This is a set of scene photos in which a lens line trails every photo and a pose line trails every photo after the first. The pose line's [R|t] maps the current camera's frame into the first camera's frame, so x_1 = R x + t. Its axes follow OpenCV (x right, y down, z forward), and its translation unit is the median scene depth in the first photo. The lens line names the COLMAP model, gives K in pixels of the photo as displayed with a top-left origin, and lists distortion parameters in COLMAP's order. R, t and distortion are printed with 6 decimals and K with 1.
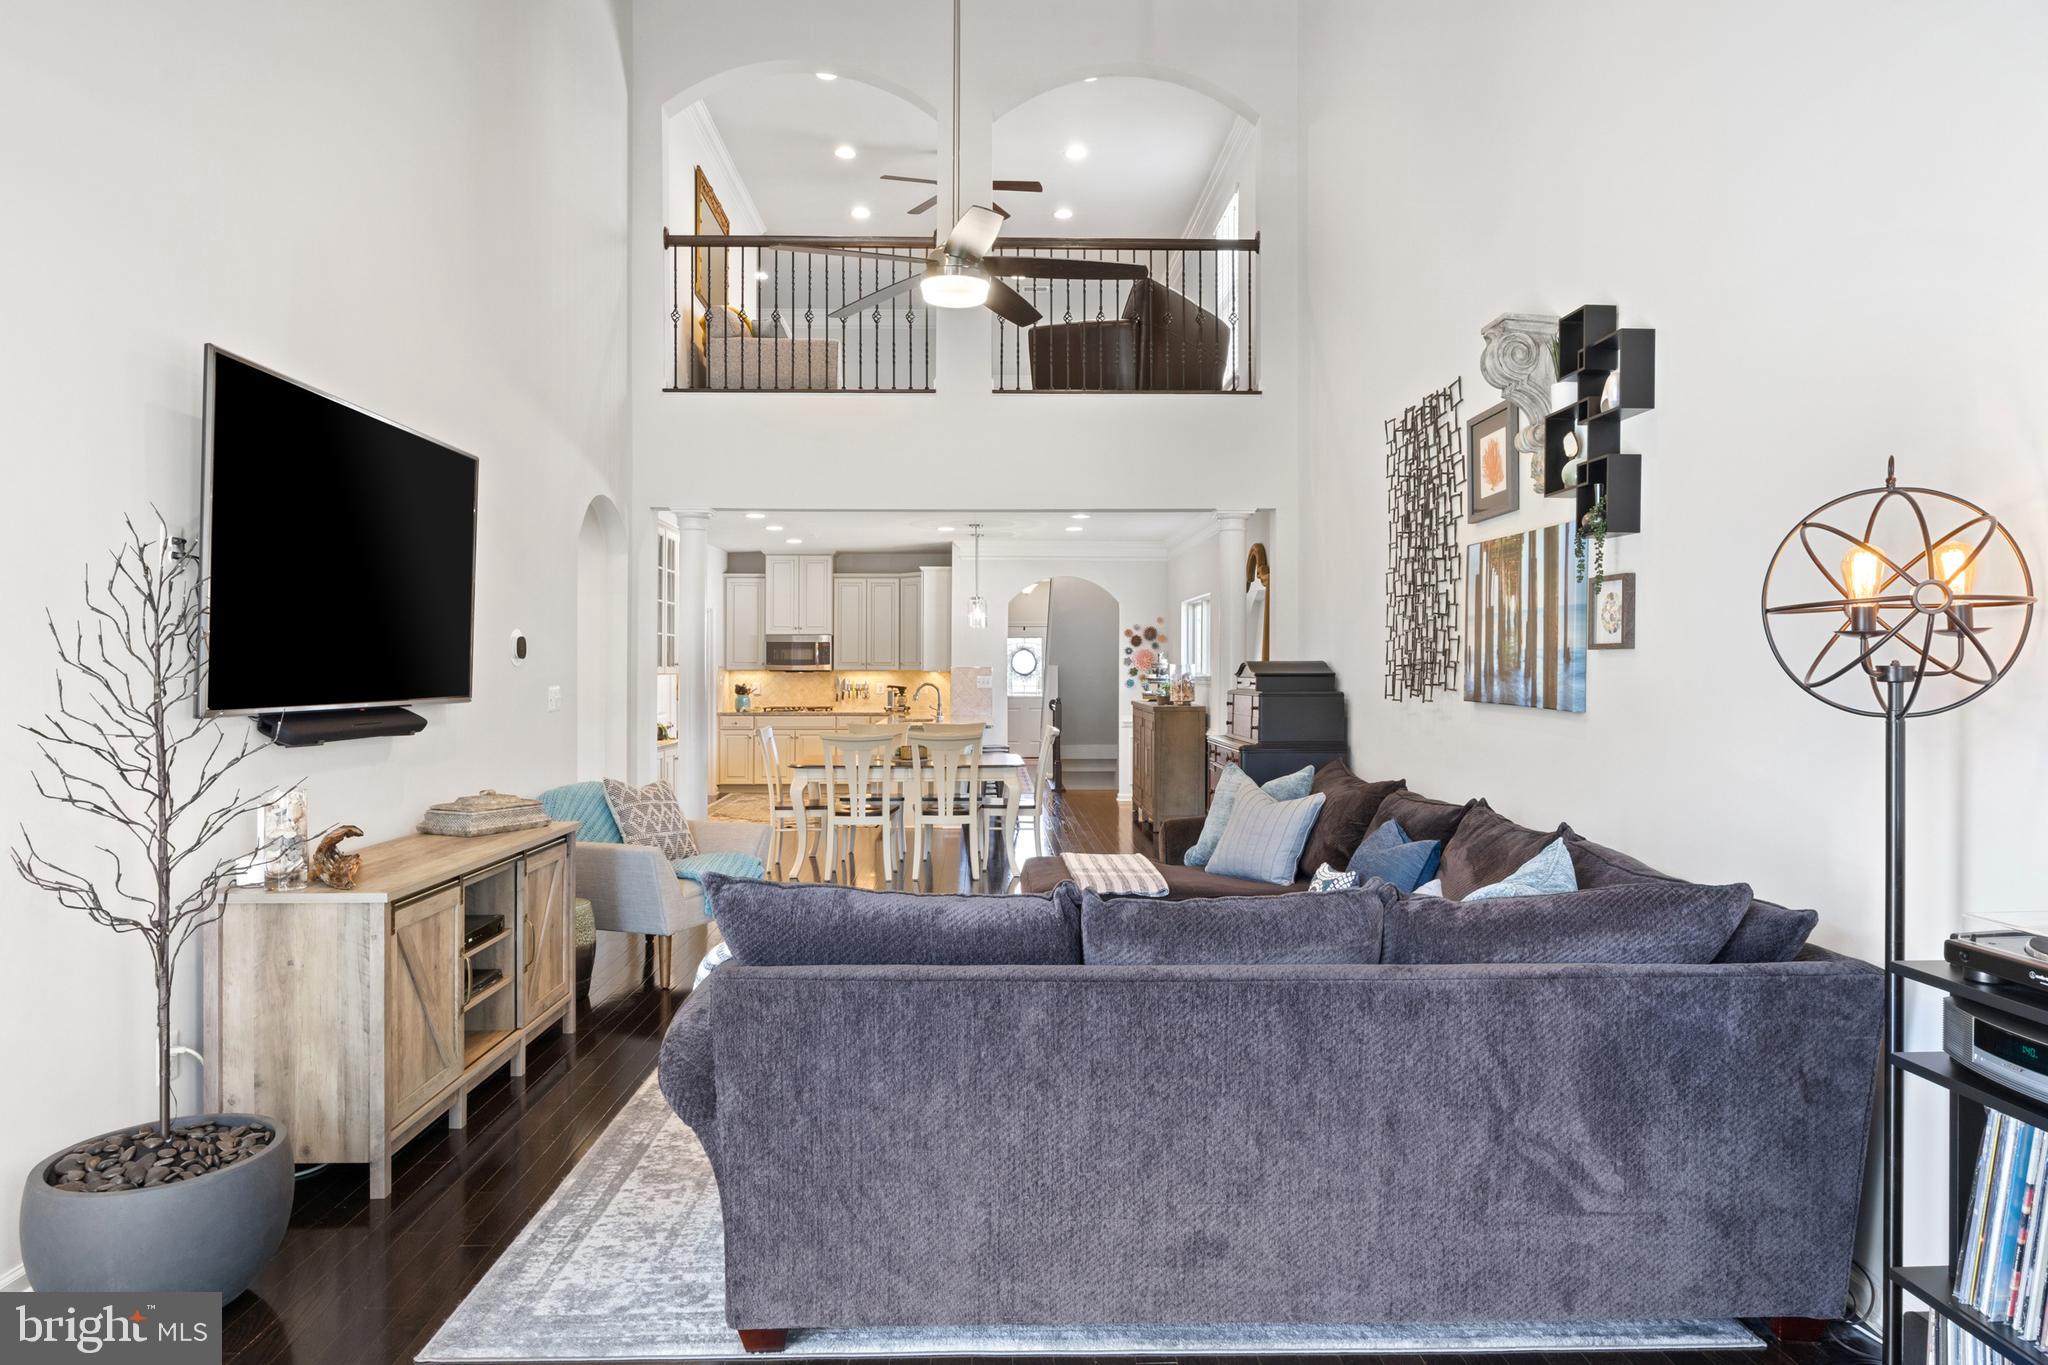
lens RADIAL K [[1229.6, 0, 1013.2], [0, 1229.6, 672.0], [0, 0, 1]] dist [-0.009413, -0.001661]
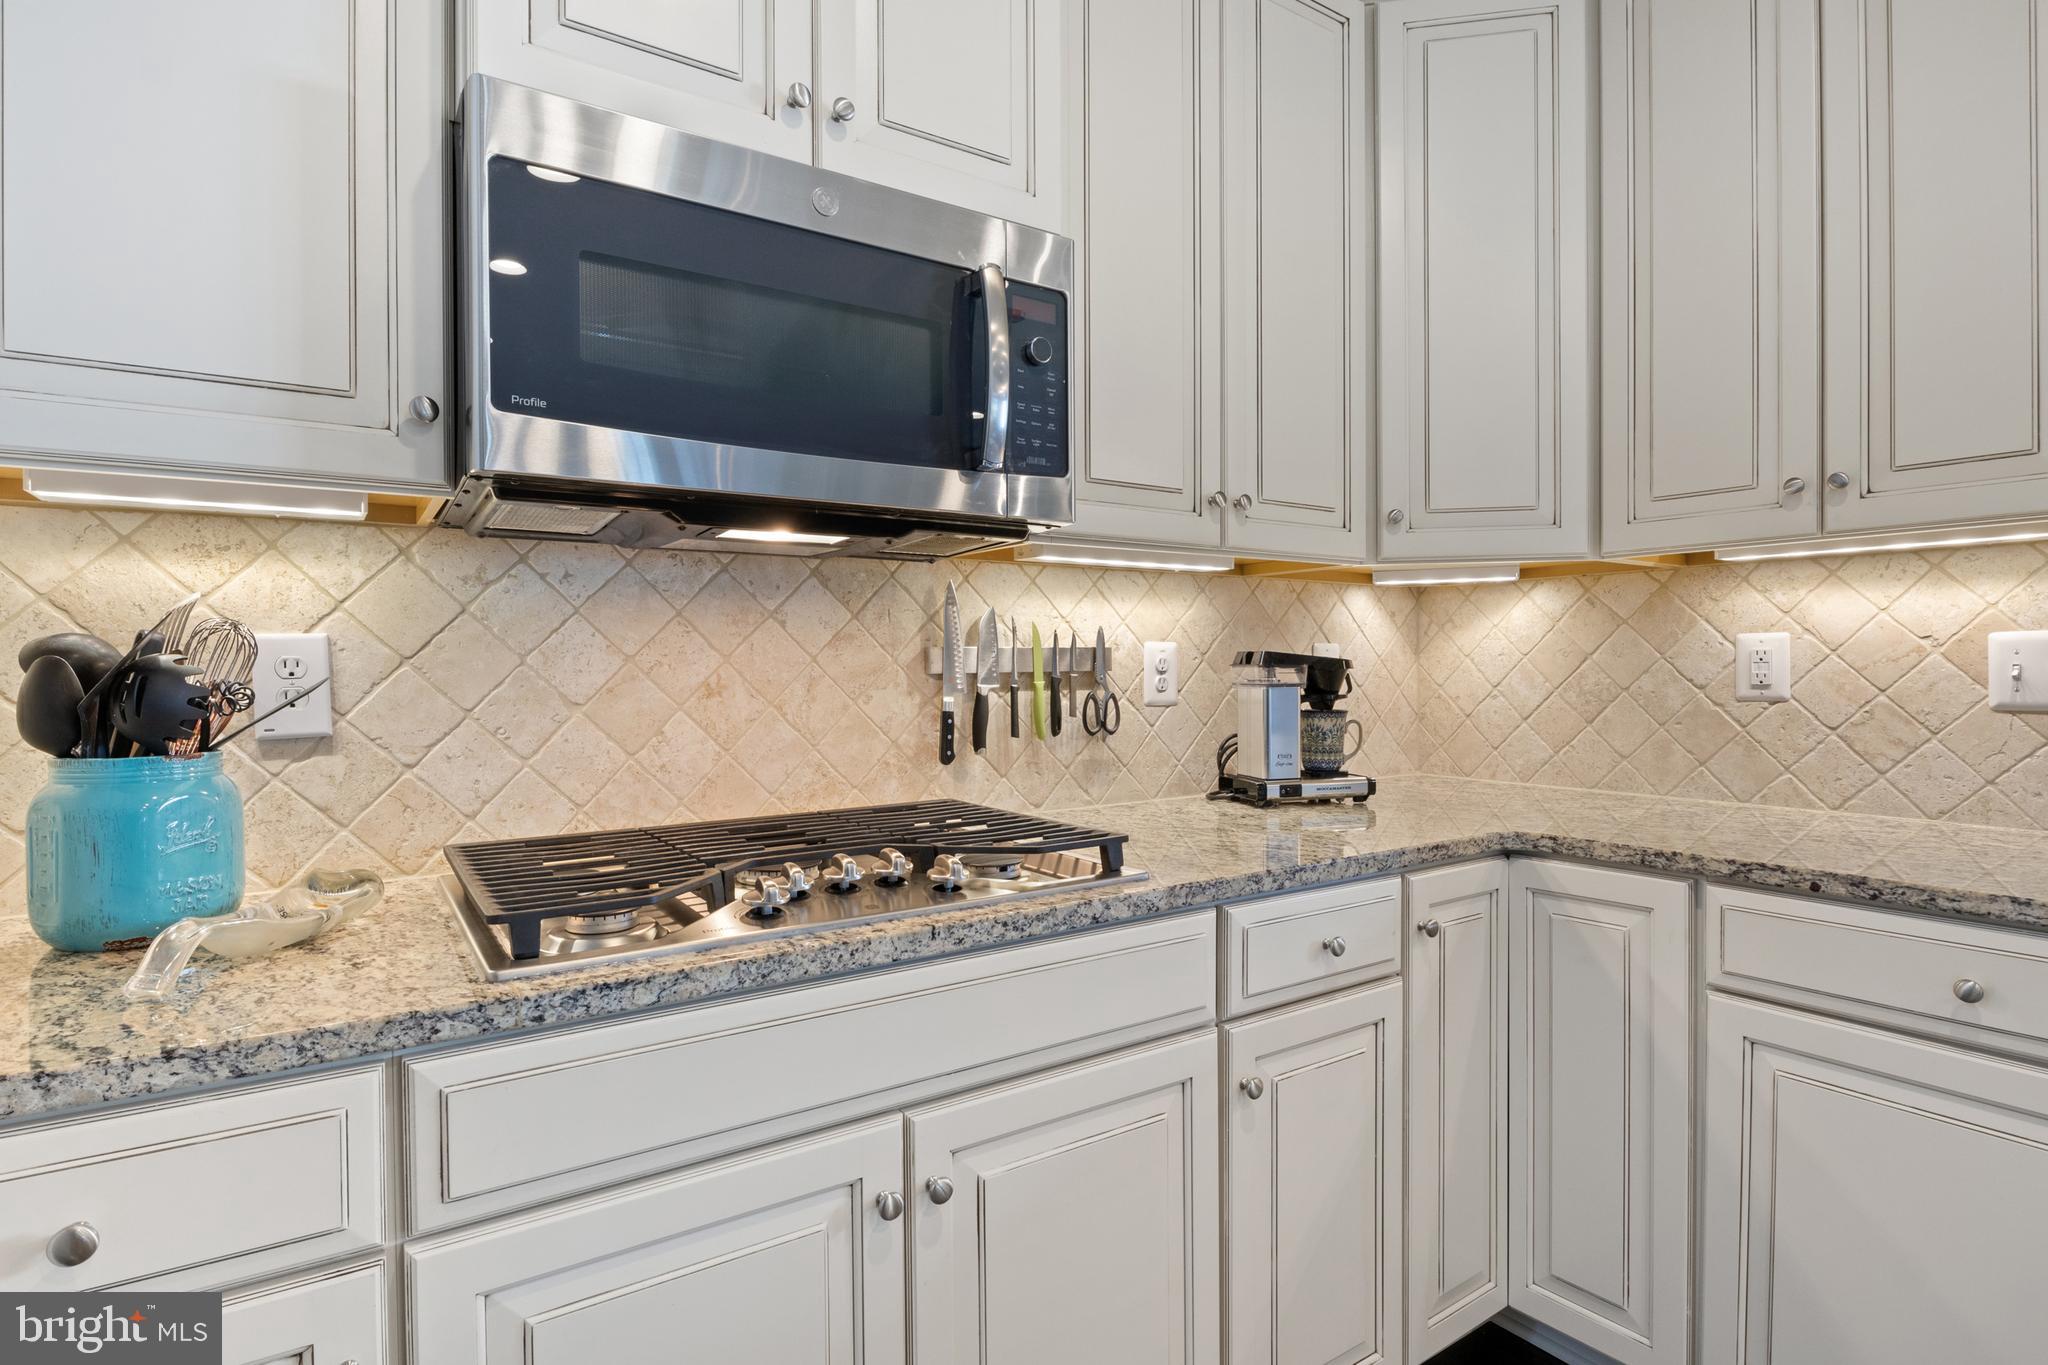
lens RADIAL K [[1027.8, 0, 1014.9], [0, 1027.8, 682.1], [0, 0, 1]] dist [-0.006388, -0.001352]
pose [[0.845303, -0.015082, 0.534074, -0.224850], [0.009306, 0.999865, 0.013505, 0.014088], [-0.534206, -0.006446, 0.845330, 0.984505]]
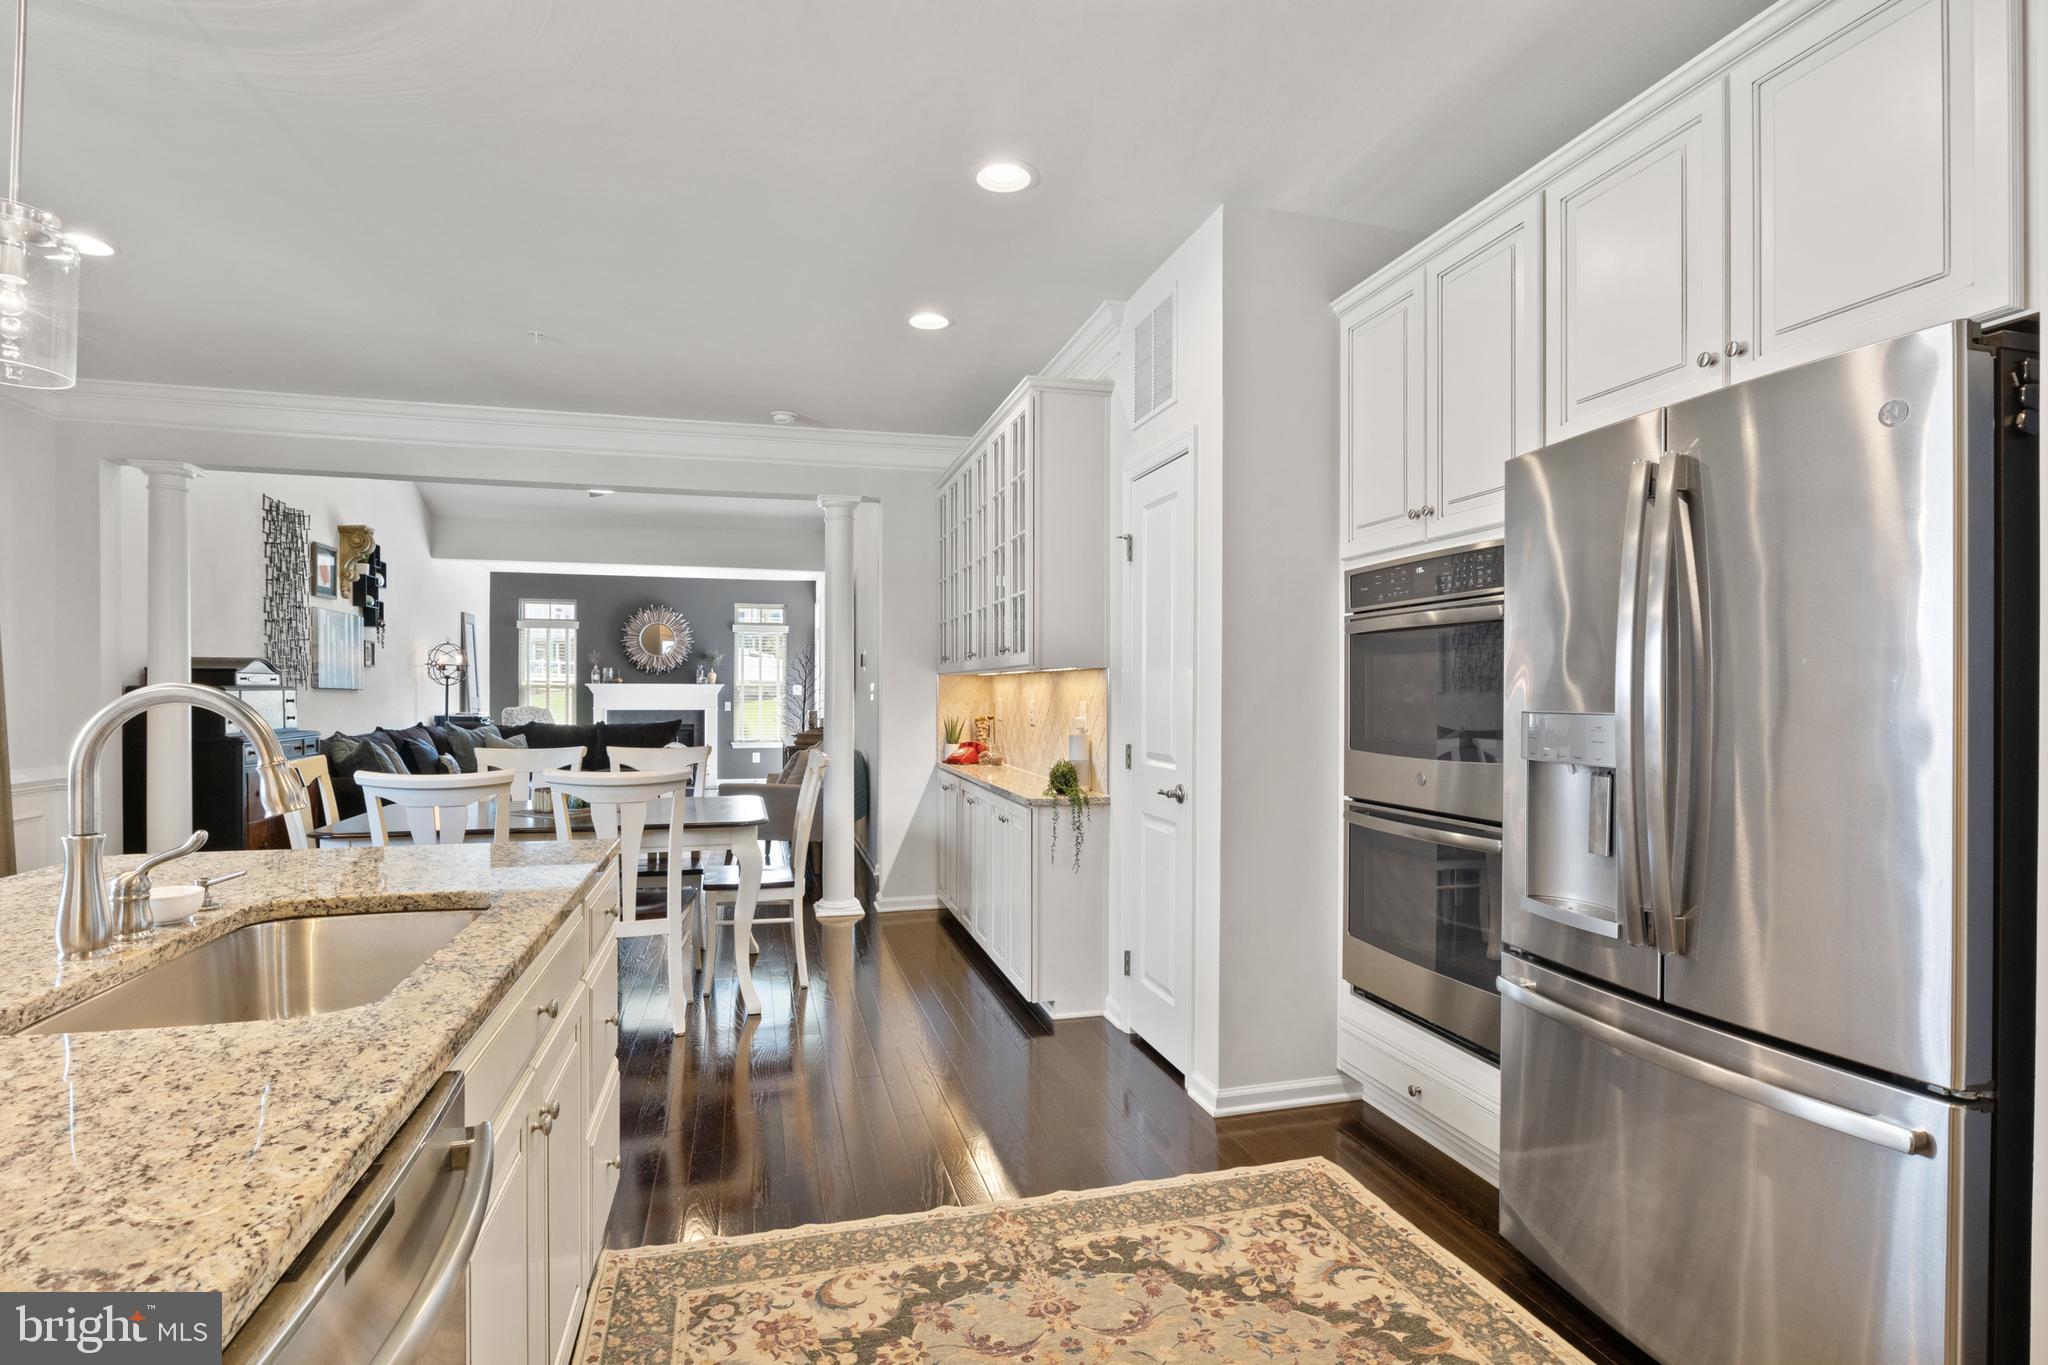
lens RADIAL K [[1027.8, 0, 1016.7], [0, 1027.8, 695.7], [0, 0, 1]] dist [-0.006388, -0.001352]
pose [[-0.974234, -0.002303, -0.225528, -0.123909], [-0.003617, 0.999979, 0.005413, 0.008434], [0.225511, 0.006089, -0.974222, 1.036885]]
